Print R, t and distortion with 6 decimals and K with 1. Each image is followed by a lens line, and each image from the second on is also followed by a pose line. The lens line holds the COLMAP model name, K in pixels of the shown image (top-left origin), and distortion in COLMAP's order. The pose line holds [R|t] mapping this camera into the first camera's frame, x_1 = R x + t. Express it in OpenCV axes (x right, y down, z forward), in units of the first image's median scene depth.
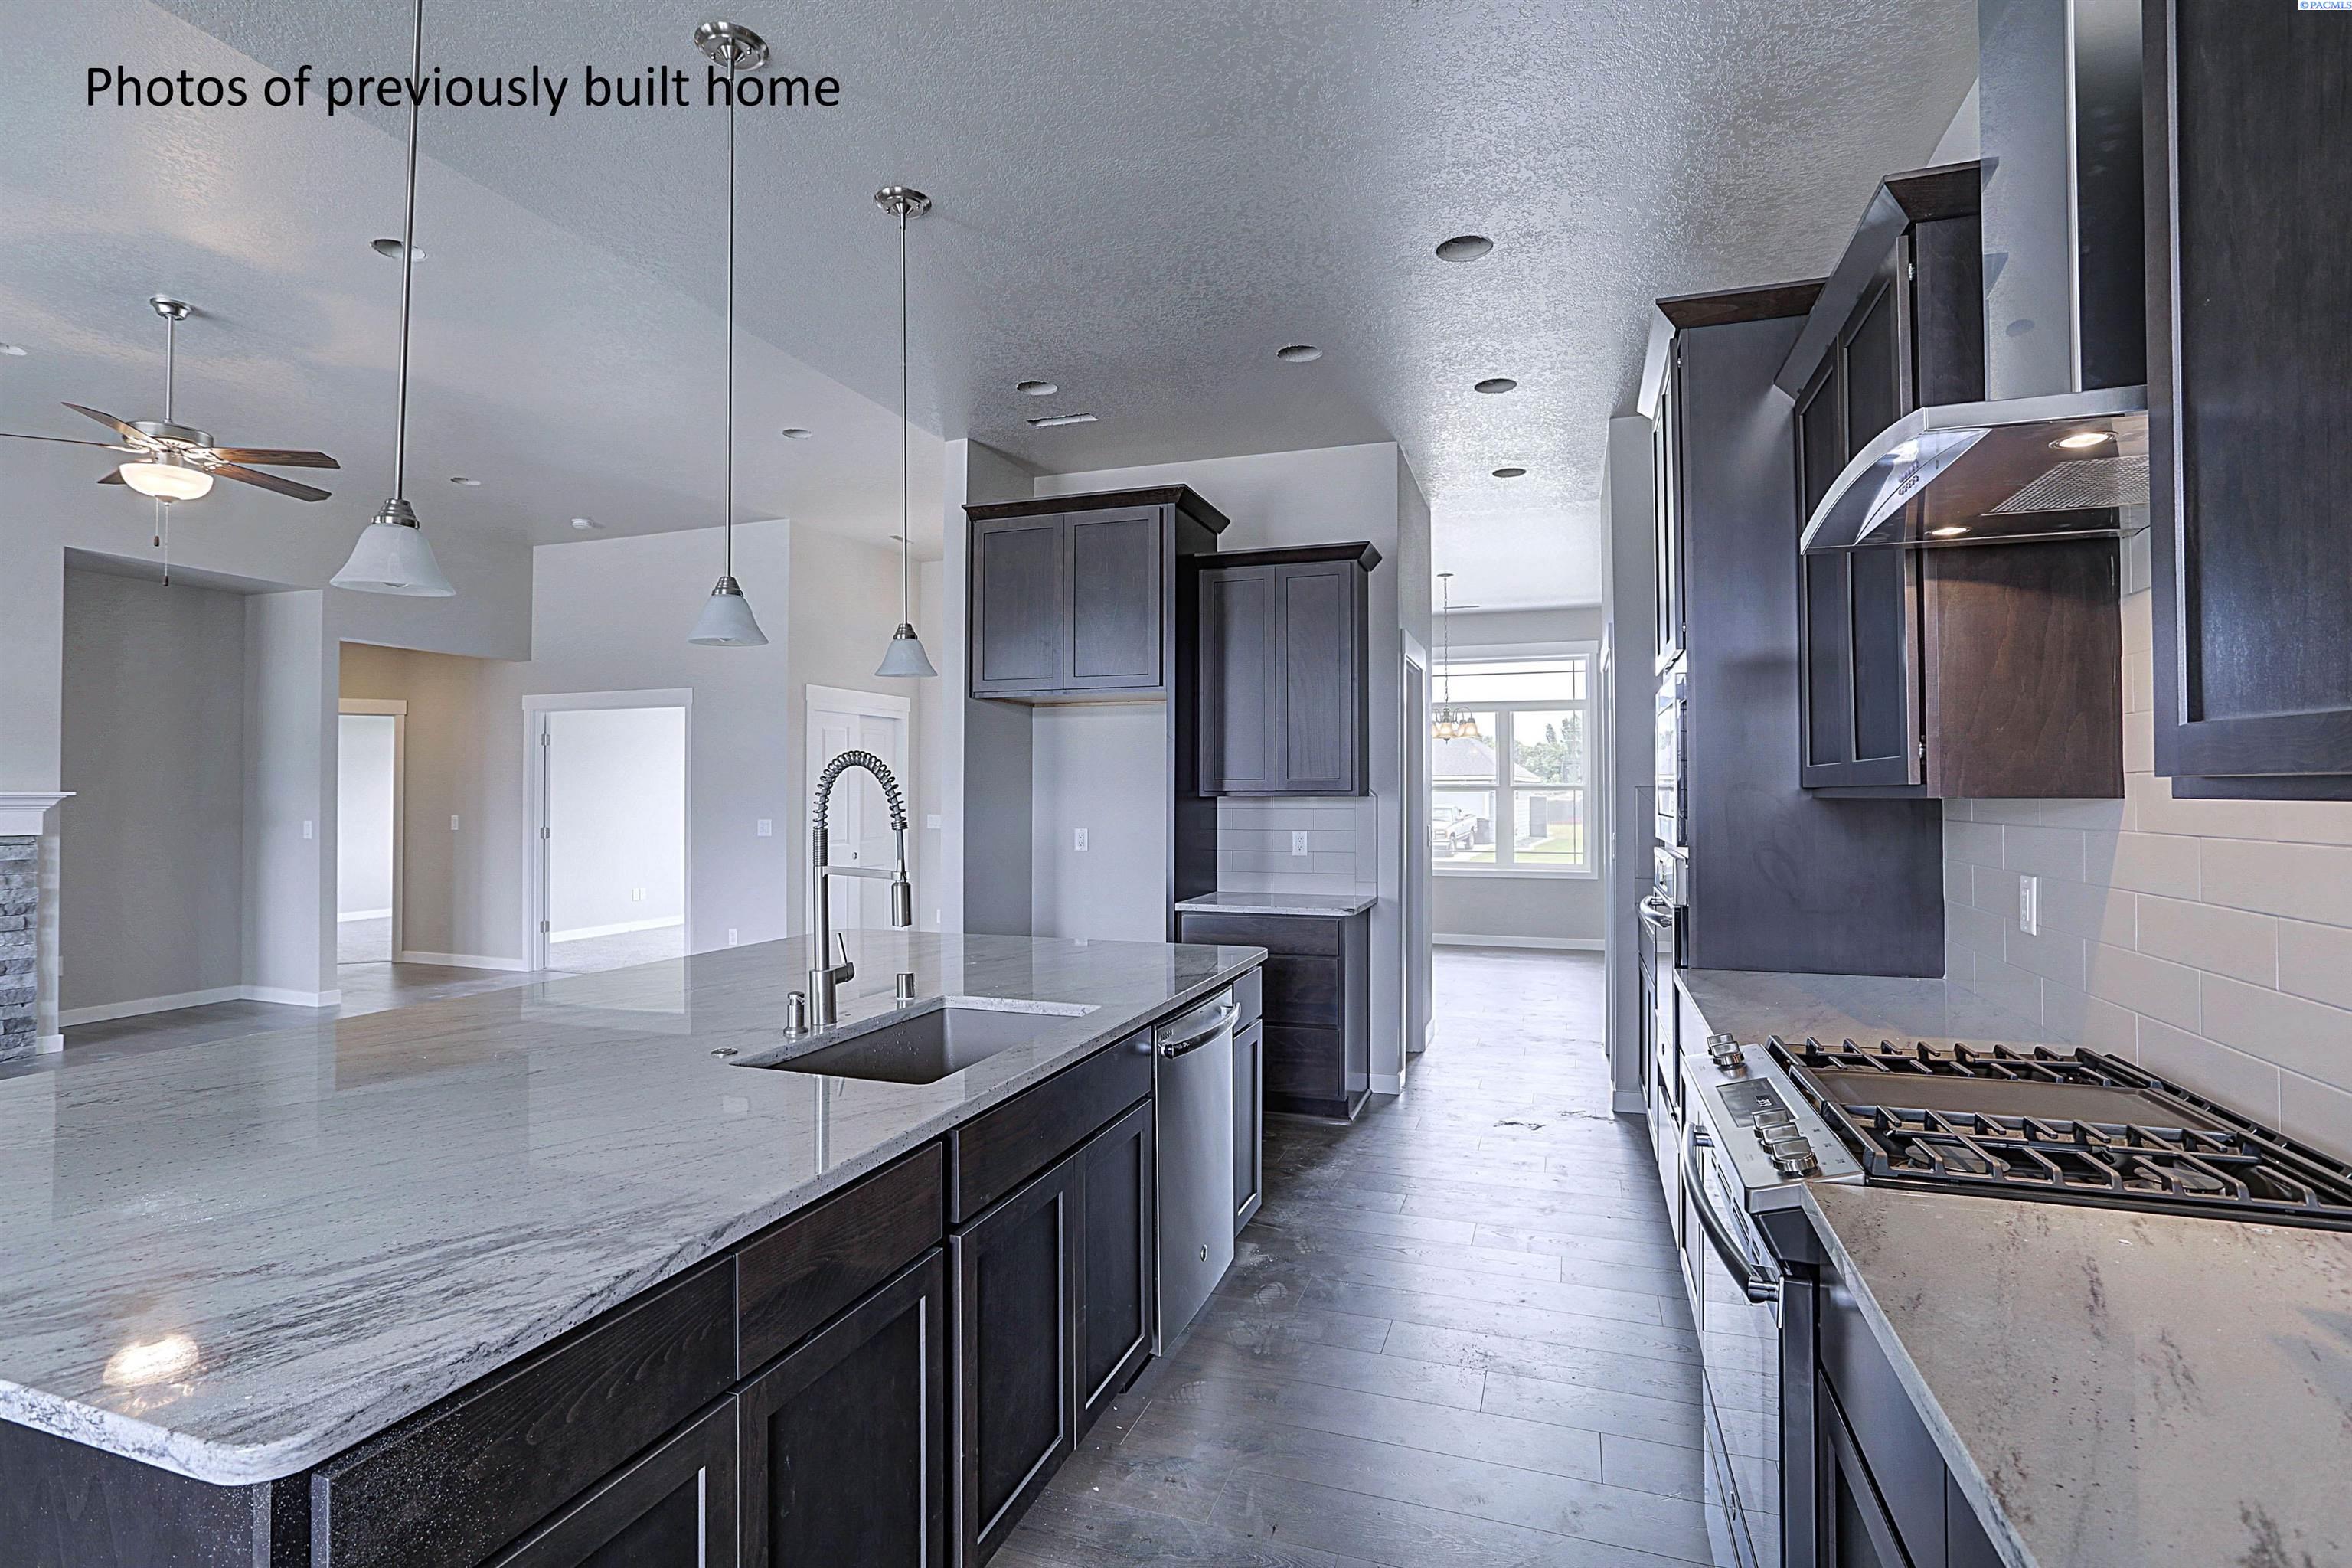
lens RADIAL K [[1141.6, 0, 1167.5], [0, 1141.6, 783.4], [0, 0, 1]] dist [-0.017633, 0.004859]
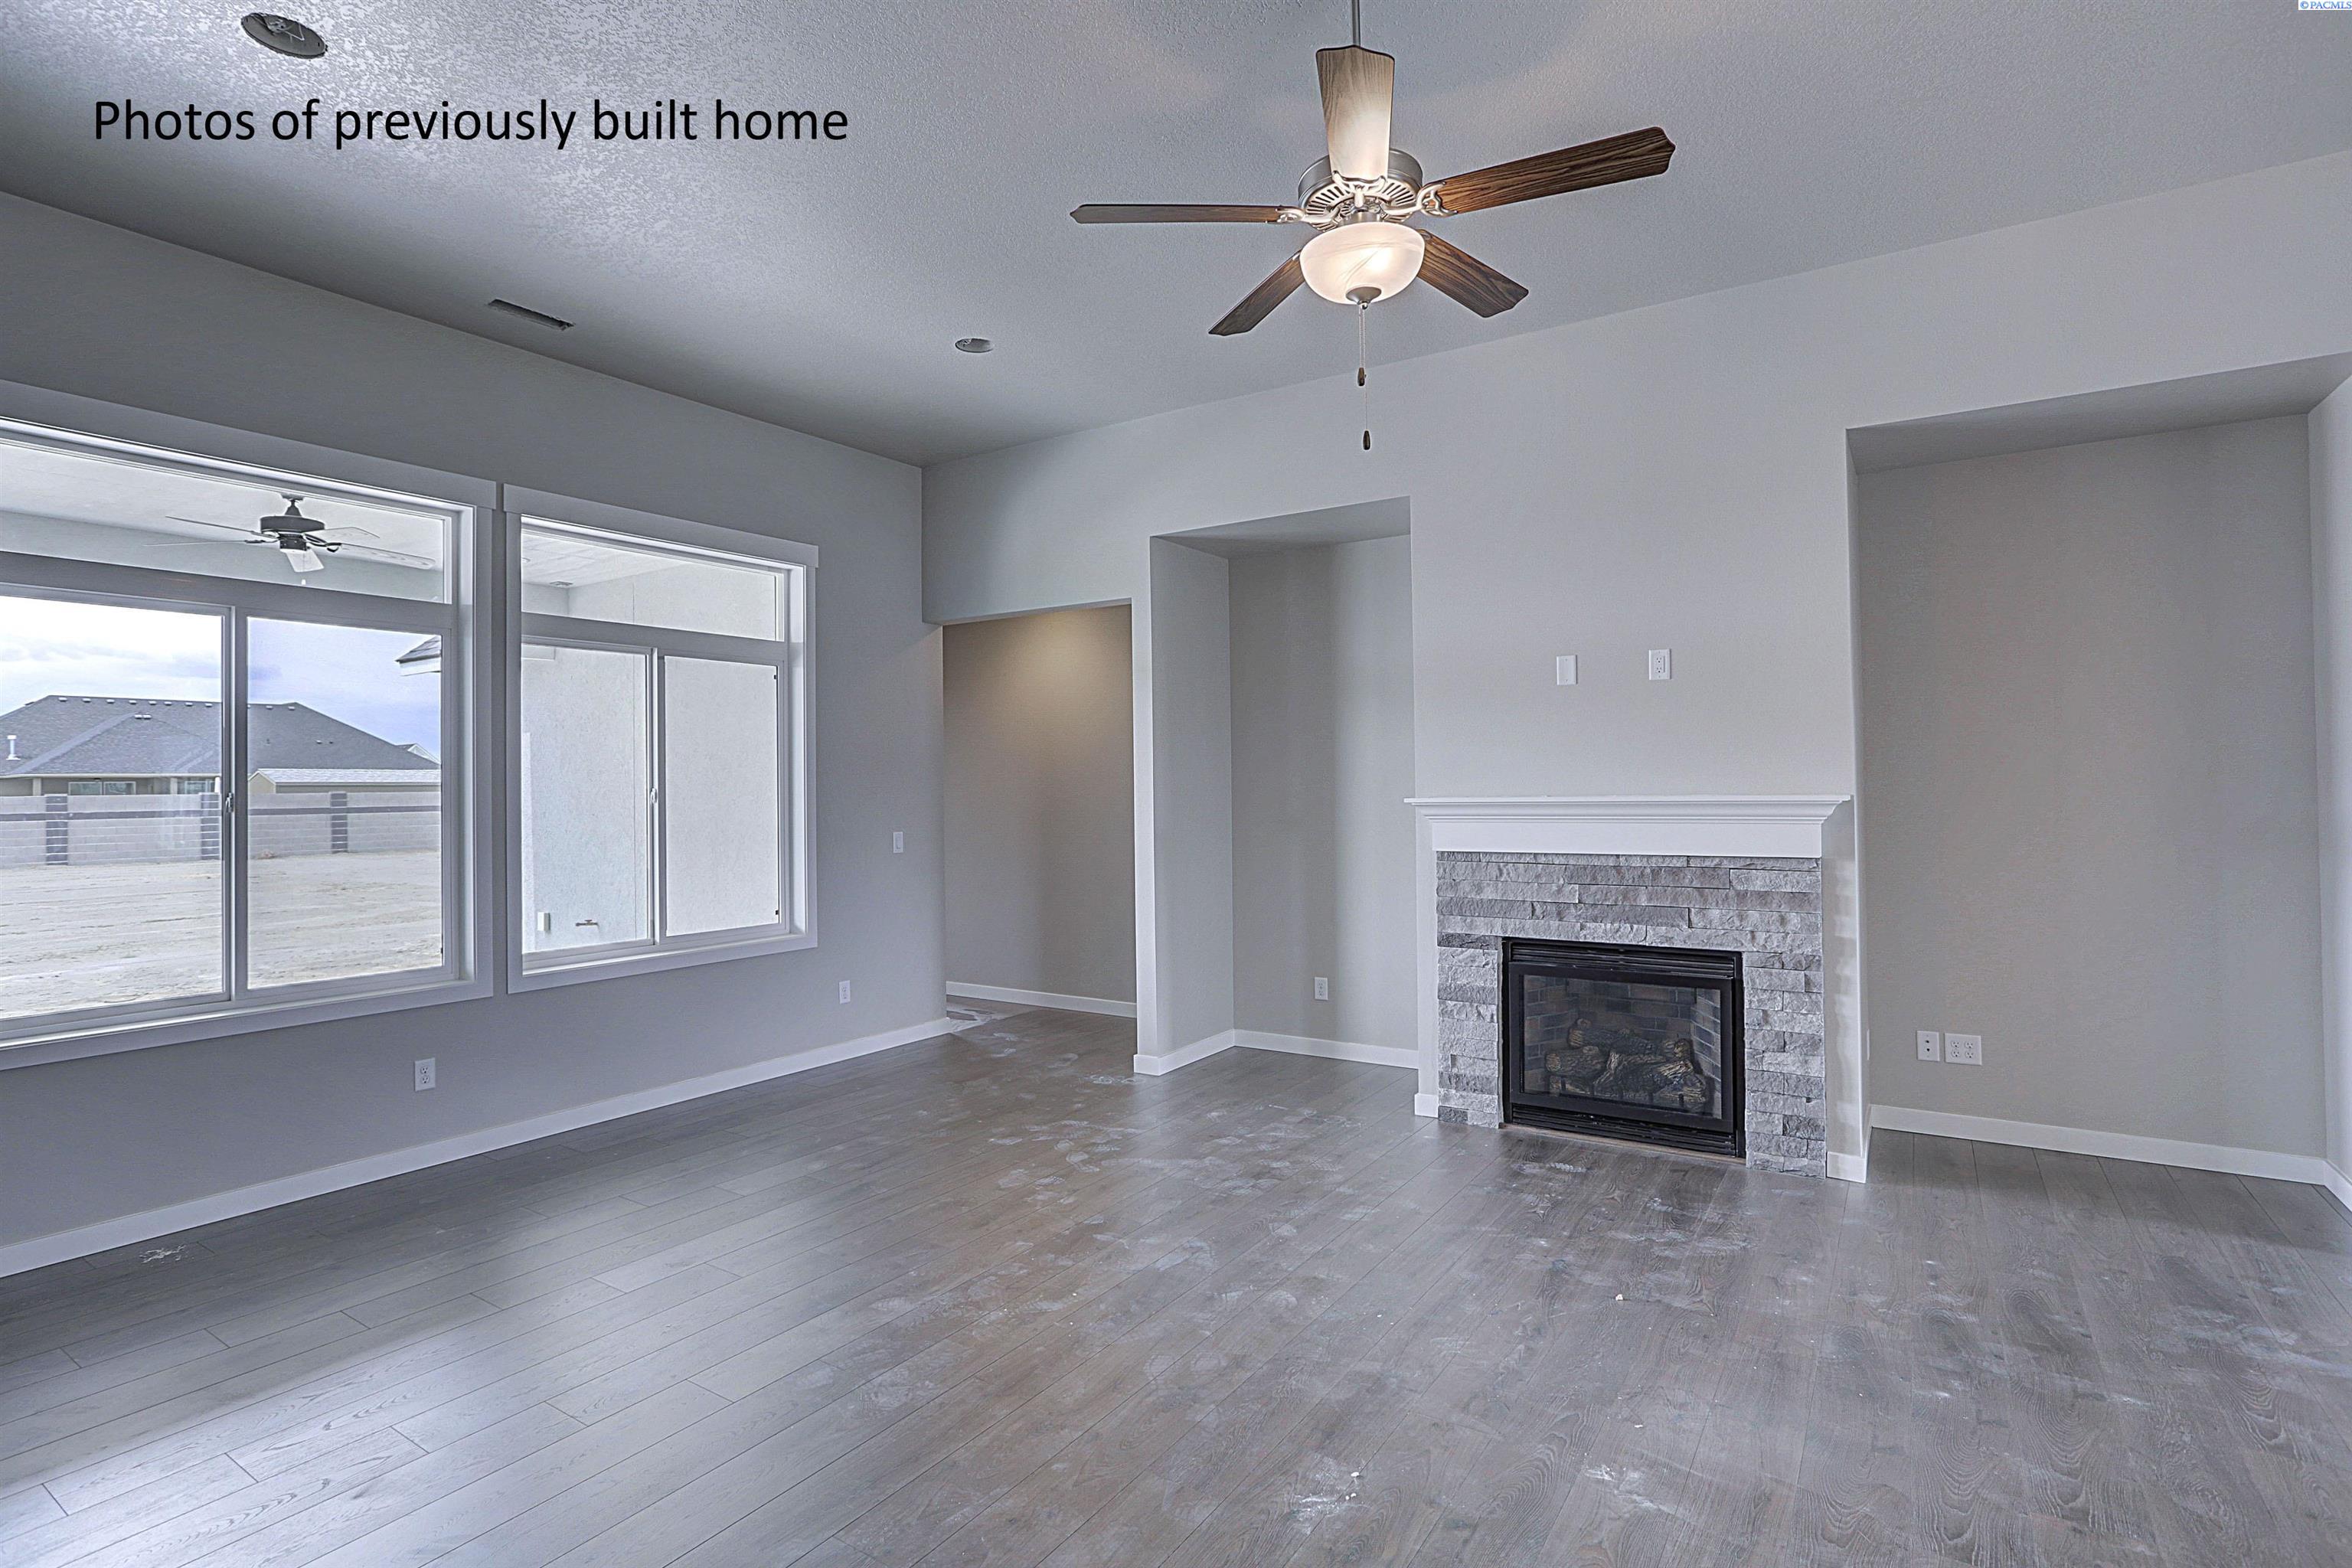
lens RADIAL K [[1141.6, 0, 1159.0], [0, 1141.6, 772.0], [0, 0, 1]] dist [-0.017633, 0.004859]
pose [[-0.232708, -0.015668, -0.972420, -0.225938], [0.022478, 0.999516, -0.021484, -0.001225], [0.972287, -0.026857, -0.232243, 0.757133]]
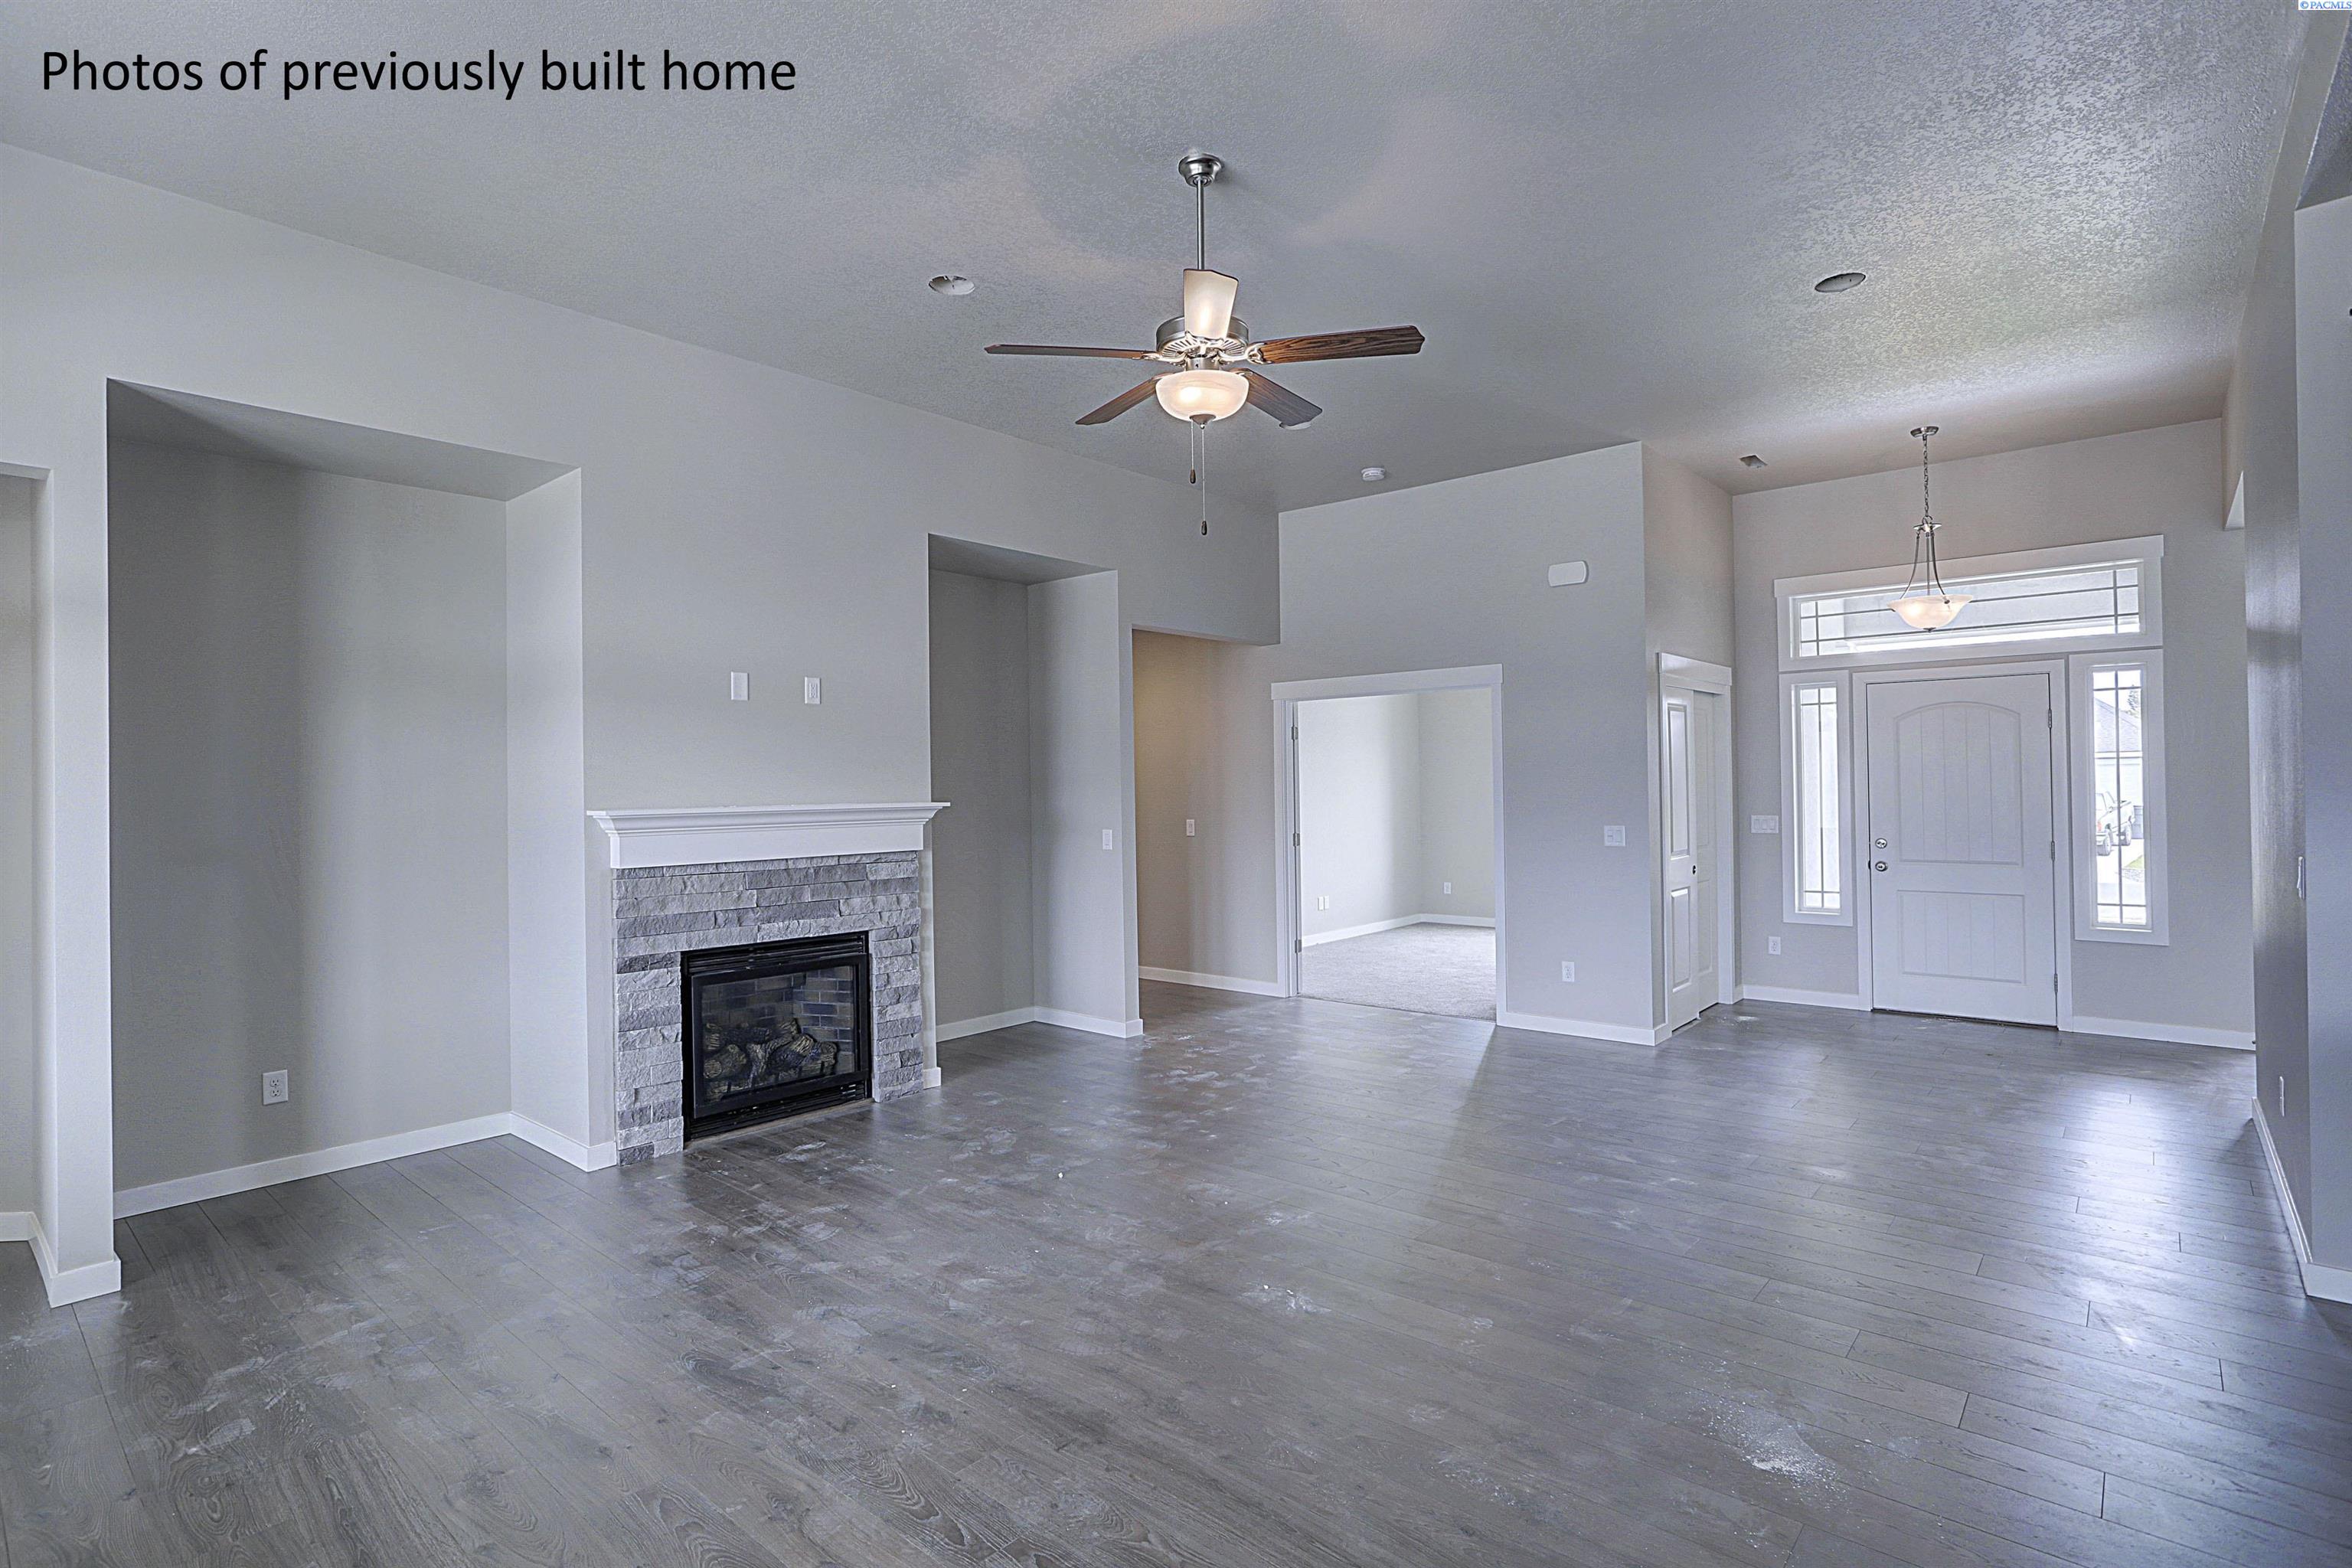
lens RADIAL K [[1141.6, 0, 1155.0], [0, 1141.6, 779.7], [0, 0, 1]] dist [-0.017633, 0.004859]
pose [[0.929414, -0.018826, -0.368558, -0.472106], [0.020989, 0.999778, 0.001860, -0.009458], [0.368441, -0.009464, 0.929603, 0.203472]]
